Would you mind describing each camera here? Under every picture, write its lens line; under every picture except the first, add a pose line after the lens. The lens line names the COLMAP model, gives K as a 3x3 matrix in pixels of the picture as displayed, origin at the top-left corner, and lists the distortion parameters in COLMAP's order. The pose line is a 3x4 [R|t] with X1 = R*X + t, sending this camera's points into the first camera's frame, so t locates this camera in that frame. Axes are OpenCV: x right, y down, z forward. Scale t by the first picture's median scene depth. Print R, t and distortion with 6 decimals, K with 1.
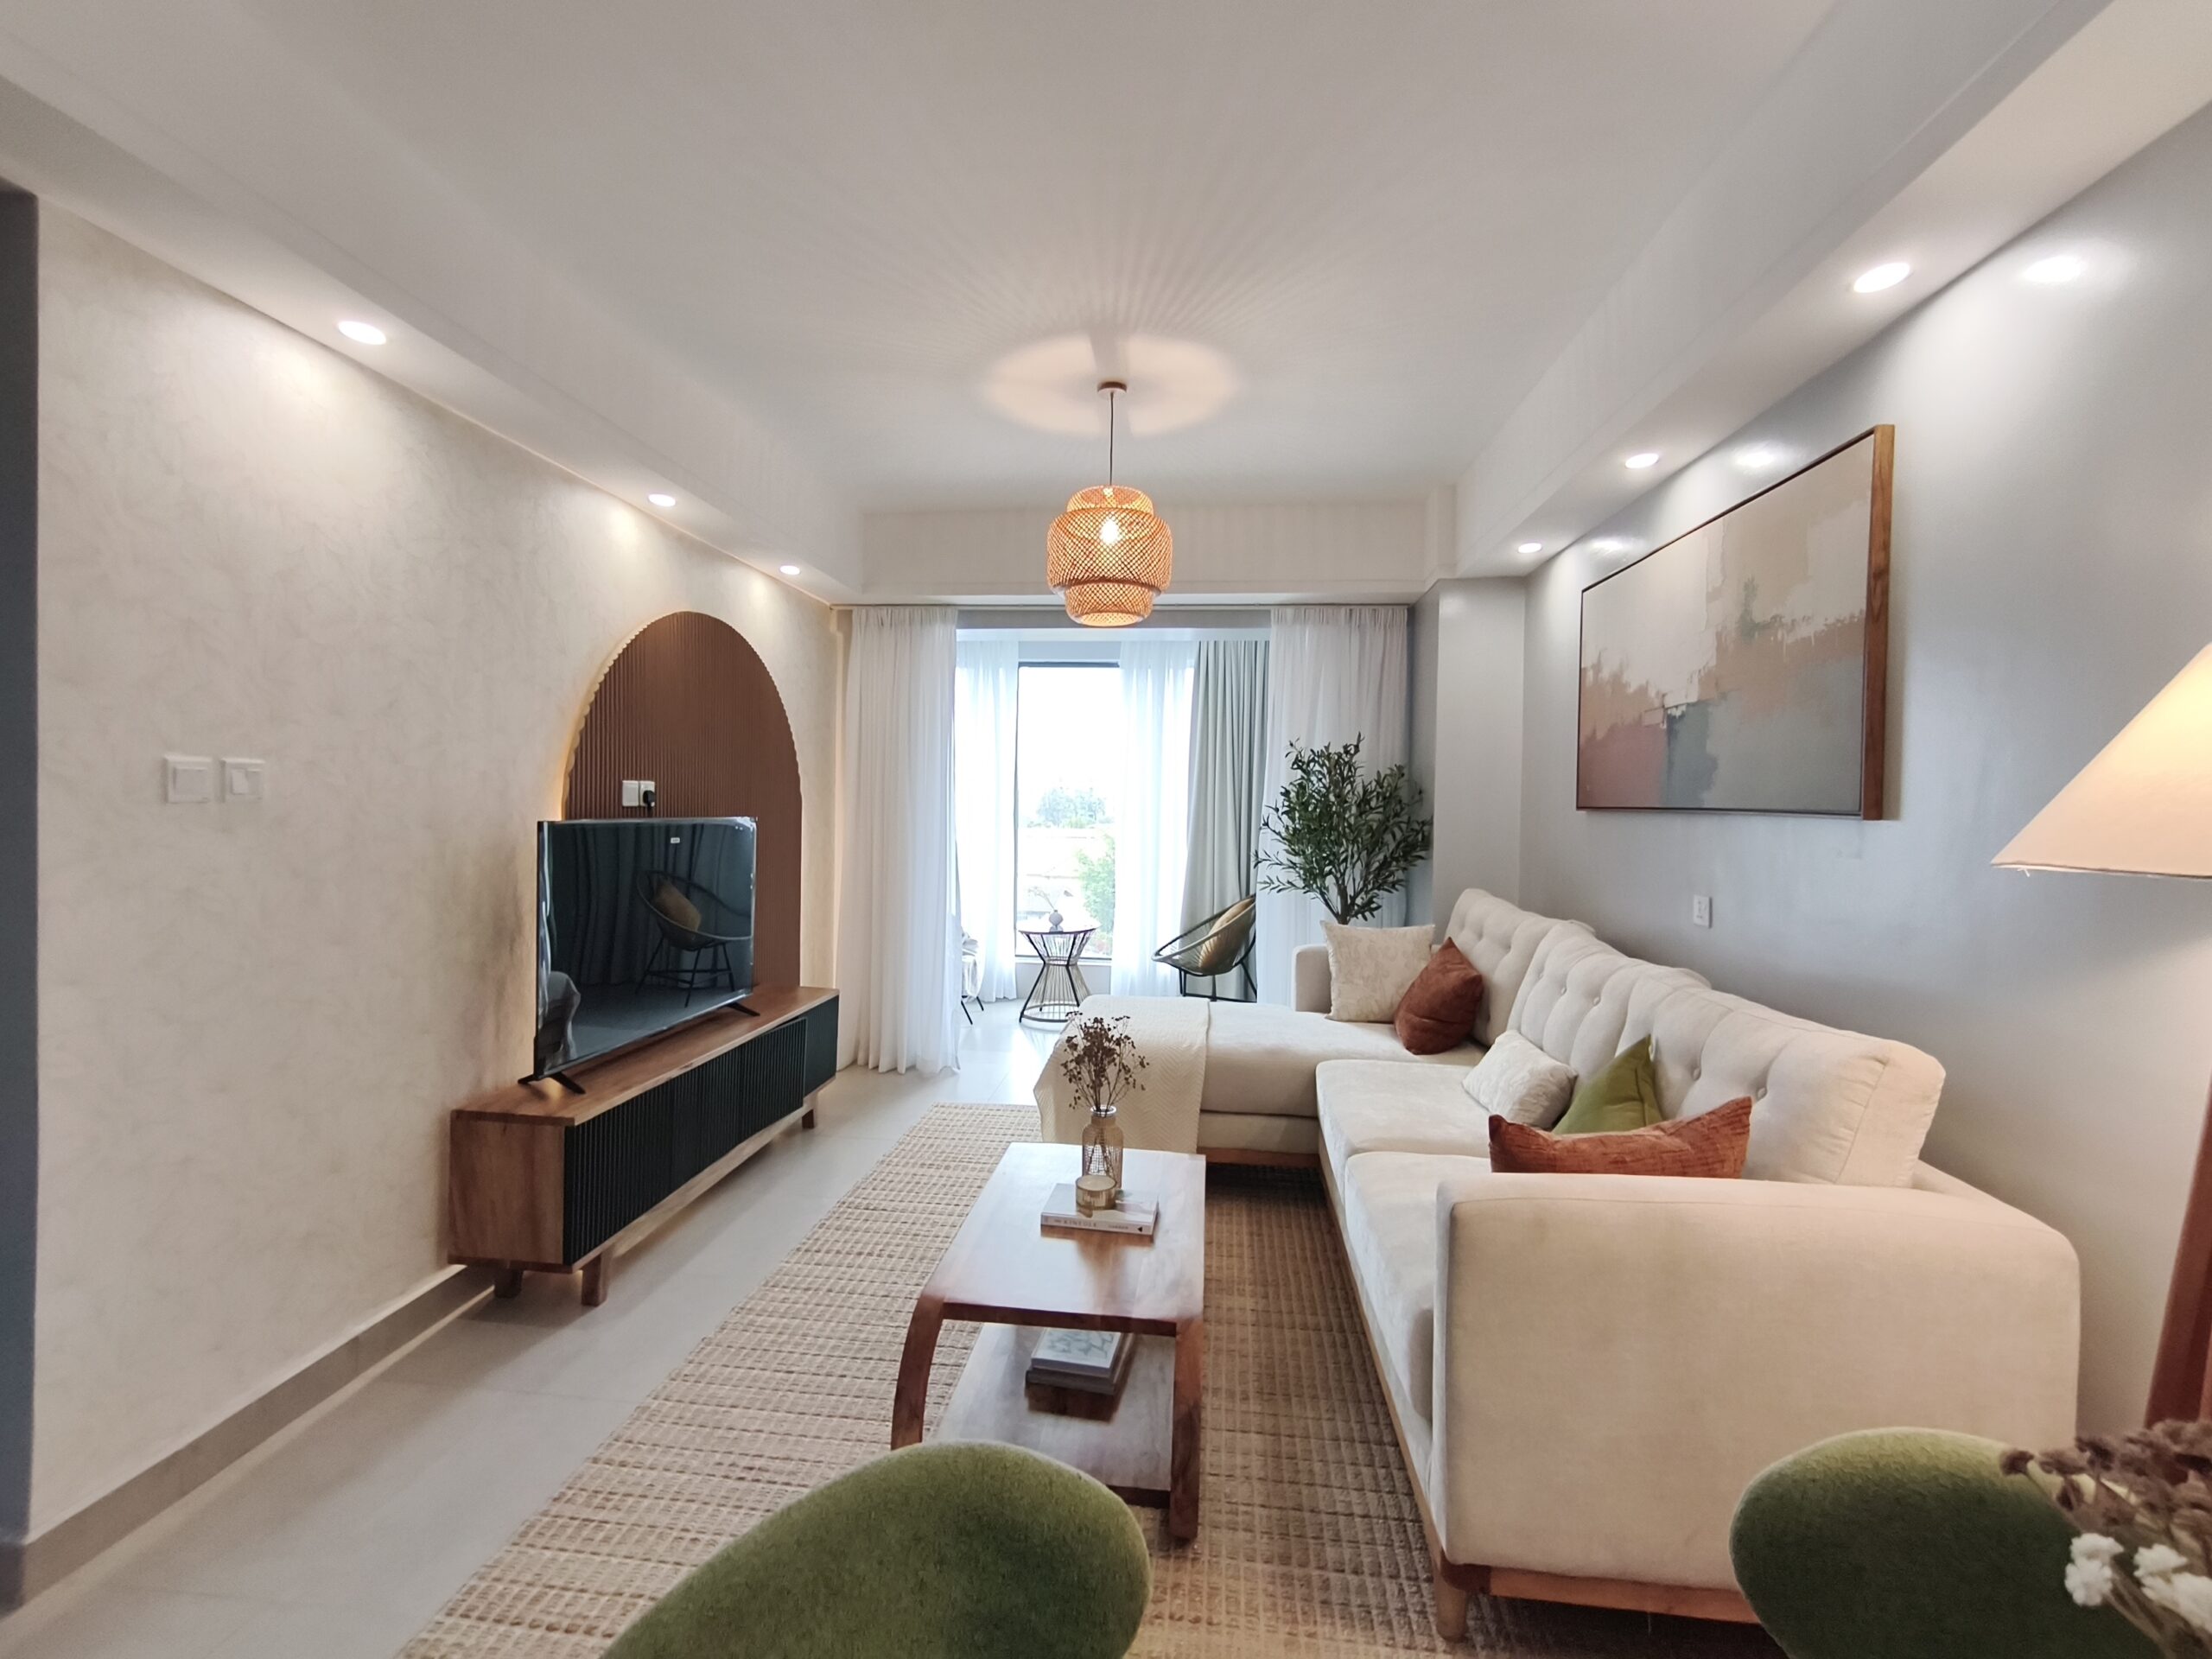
lens RADIAL K [[977.5, 0, 1106.0], [0, 977.5, 829.5], [0, 0, 1]] dist [-0.016881, 0.008101]
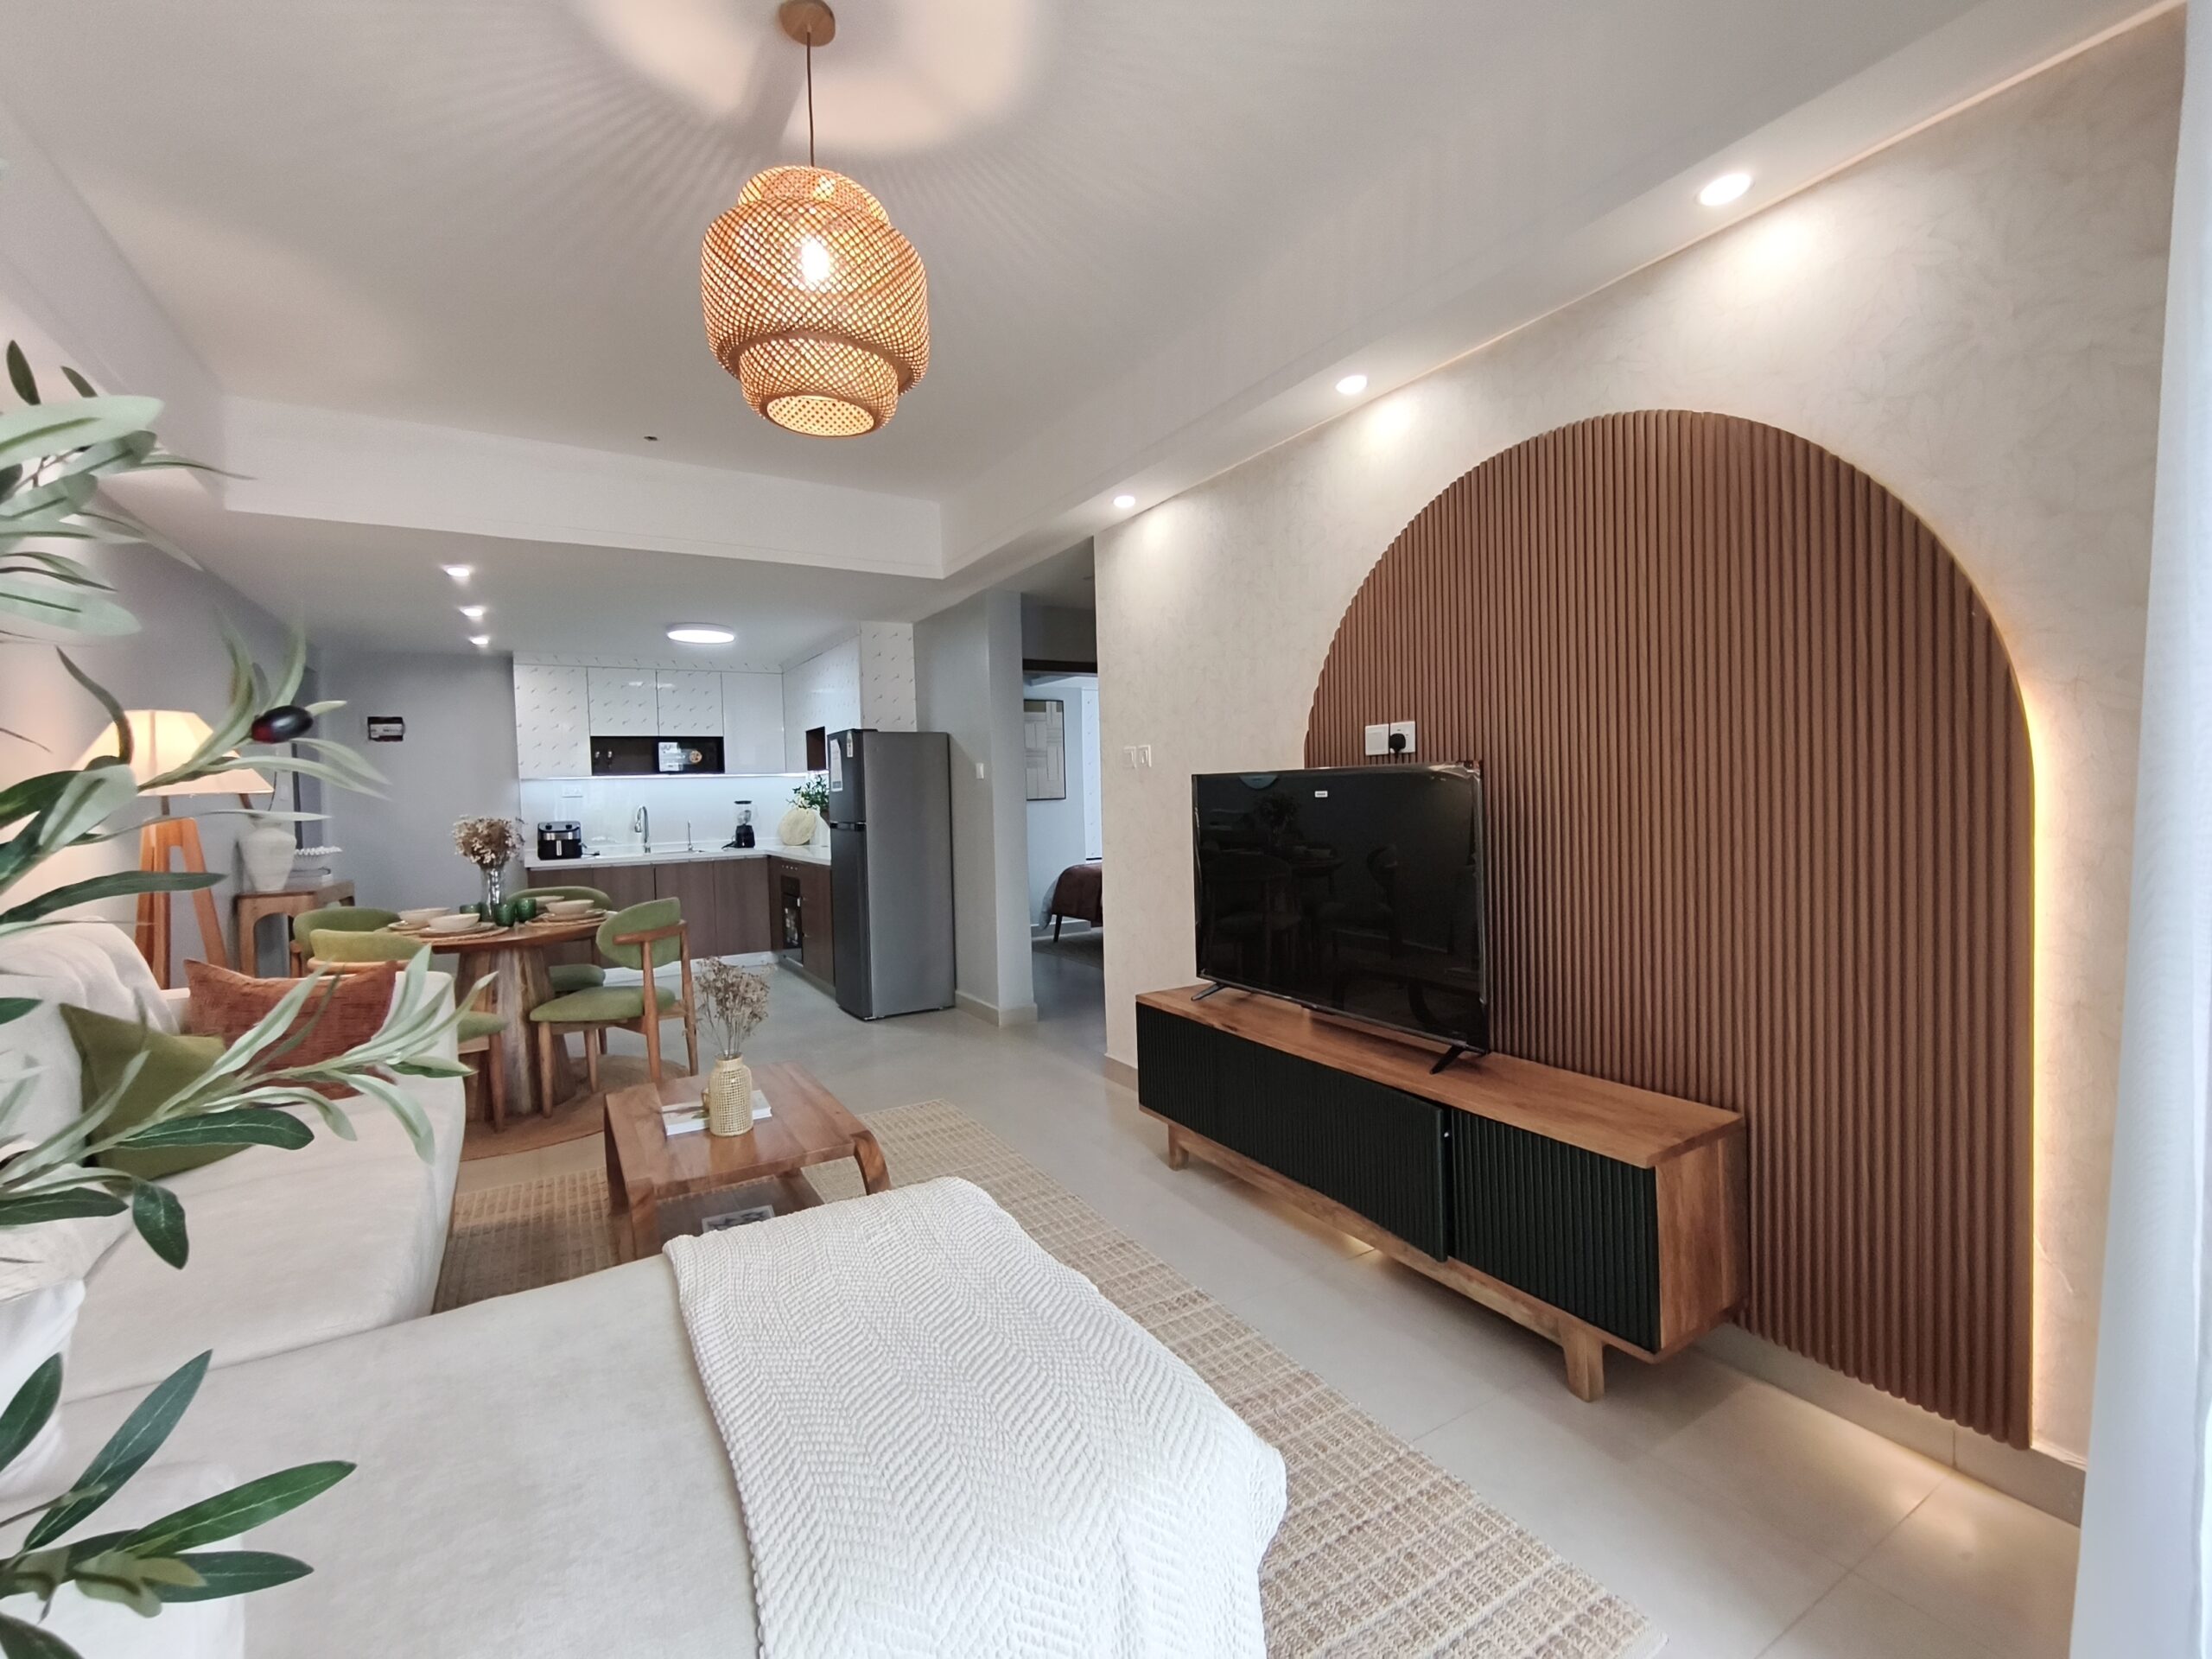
lens RADIAL K [[974.9, 0, 1109.7], [0, 974.9, 822.0], [0, 0, 1]] dist [0.001442, -0.000112]
pose [[-0.798452, 0.021063, -0.601689, 0.231950], [-0.003973, 0.999182, 0.040250, 0.001967], [0.602045, 0.034528, -0.797715, 1.628316]]
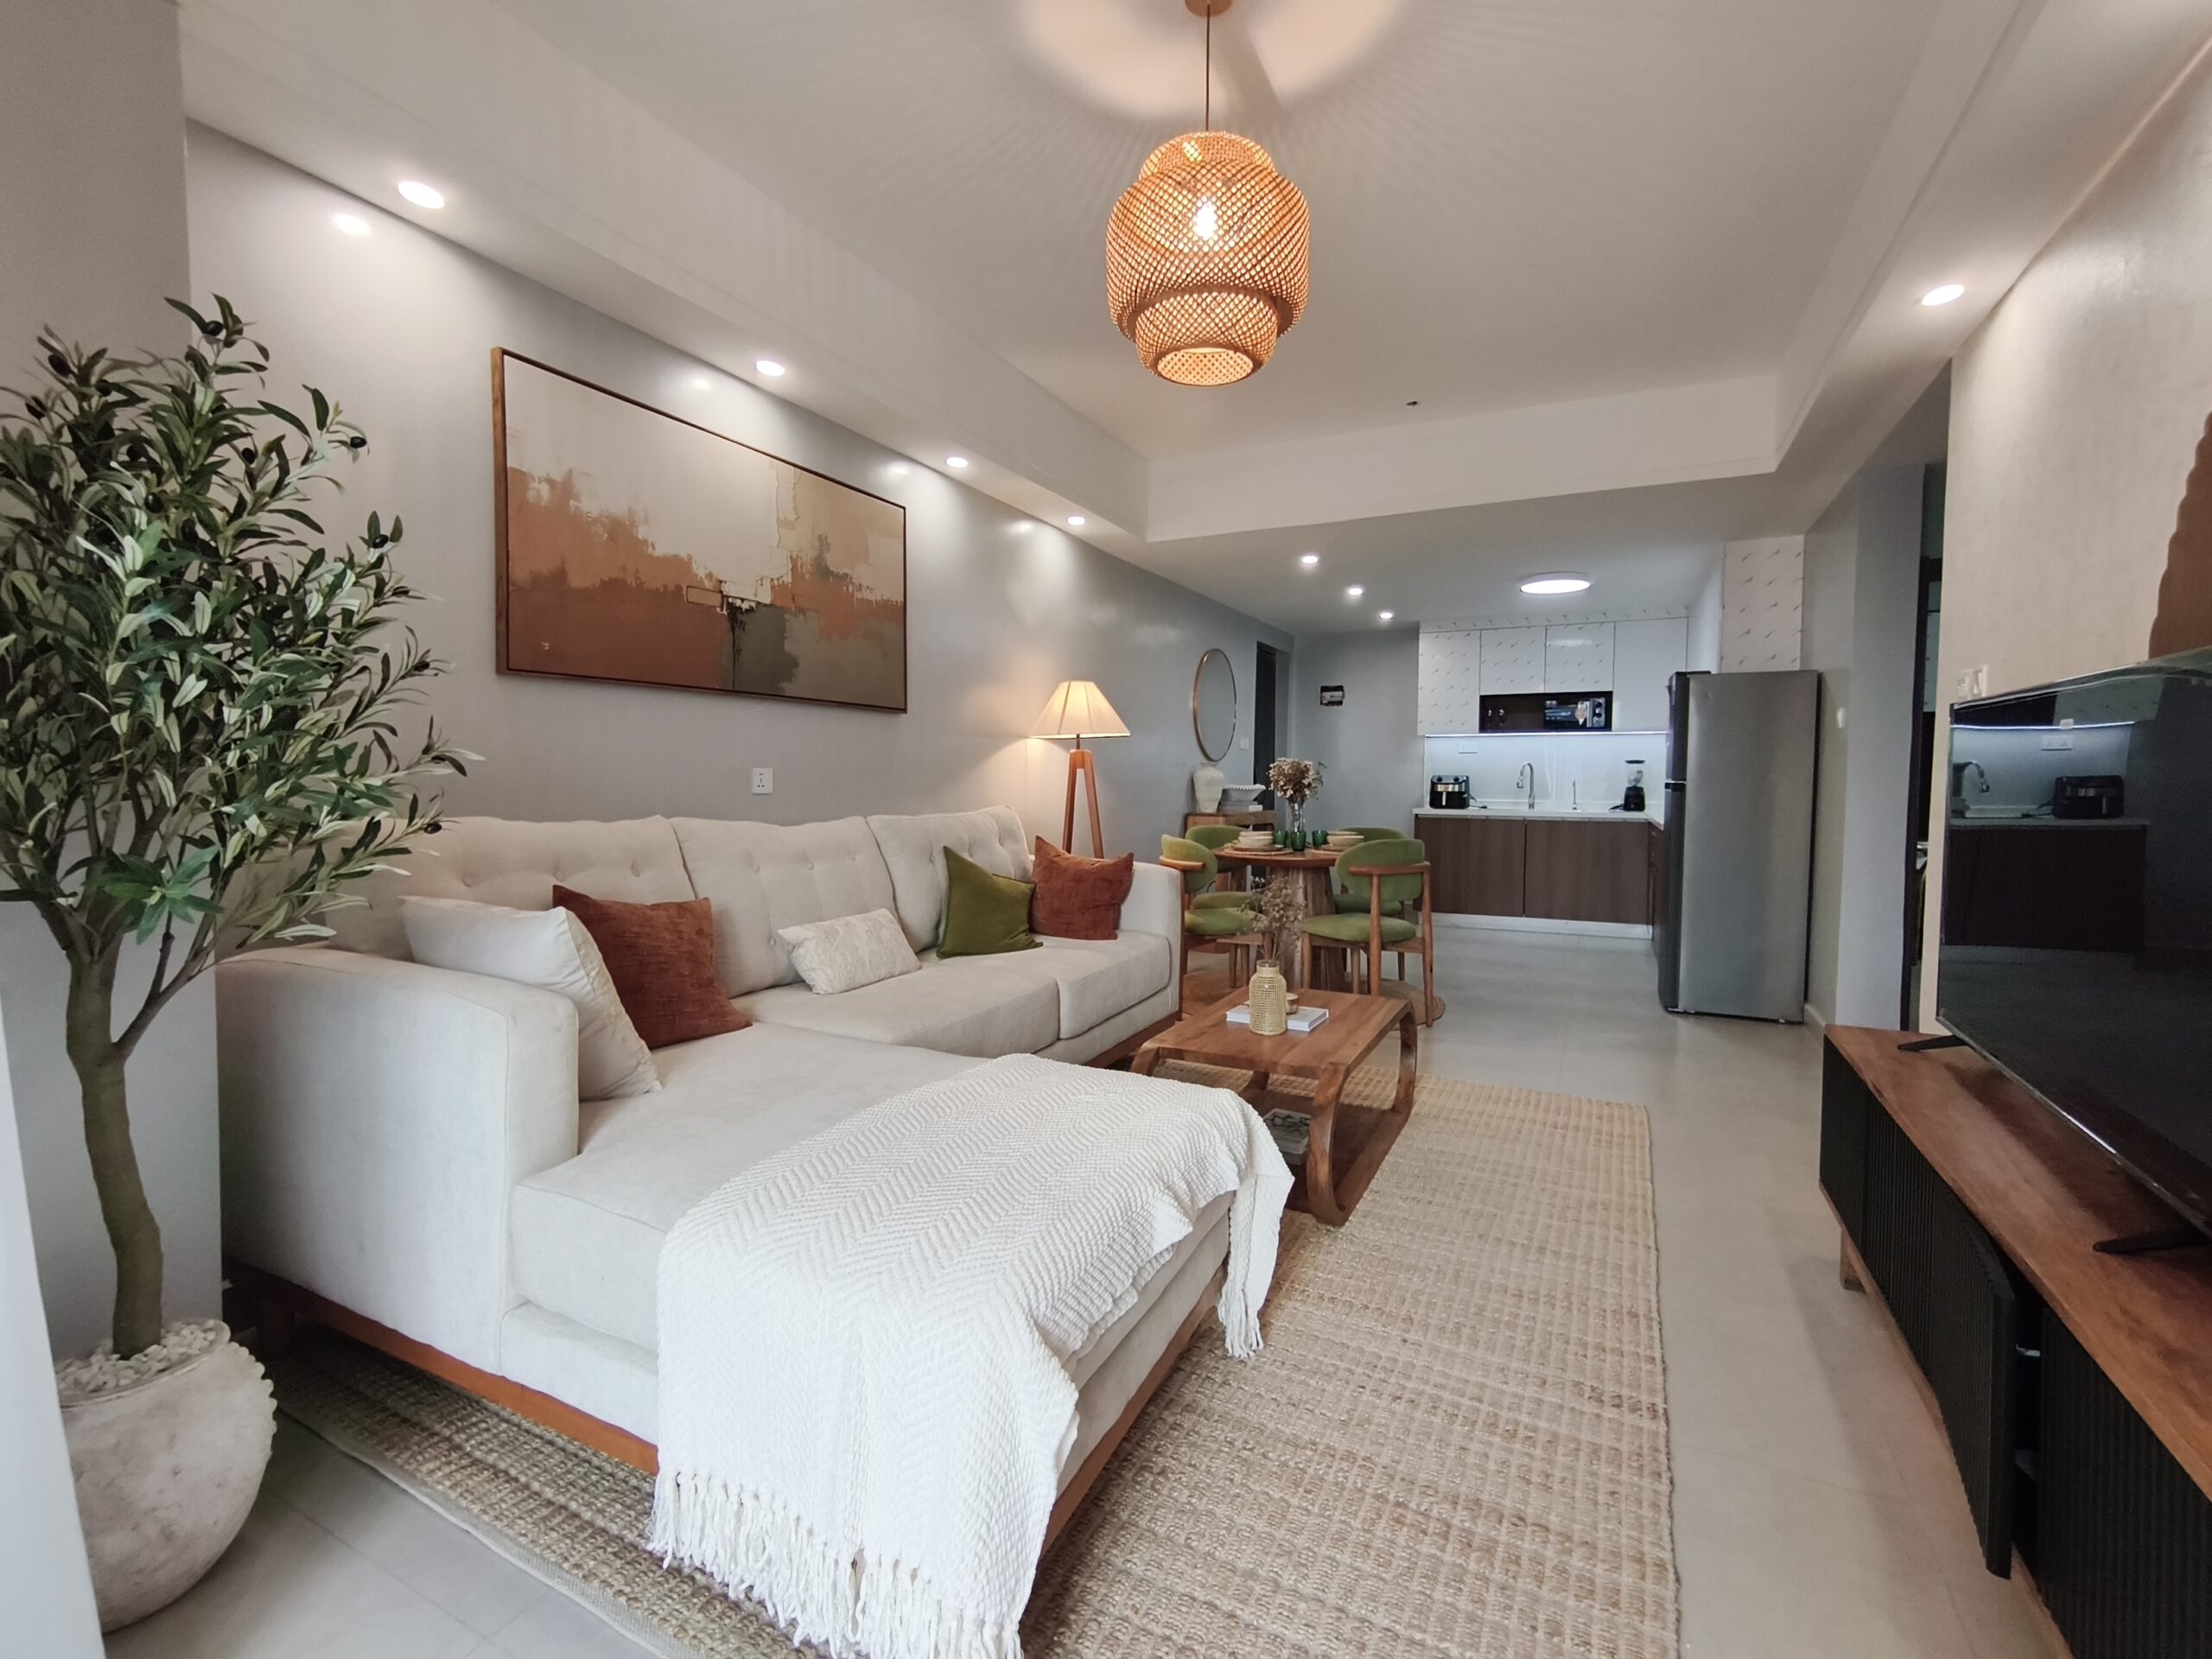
lens RADIAL K [[974.9, 0, 1109.7], [0, 974.9, 822.0], [0, 0, 1]] dist [0.001442, -0.000112]
pose [[-0.934991, -0.040418, 0.352362, -0.179113], [-0.012568, 0.996637, 0.080971, 0.026924], [-0.354449, 0.071279, -0.932354, 1.680868]]
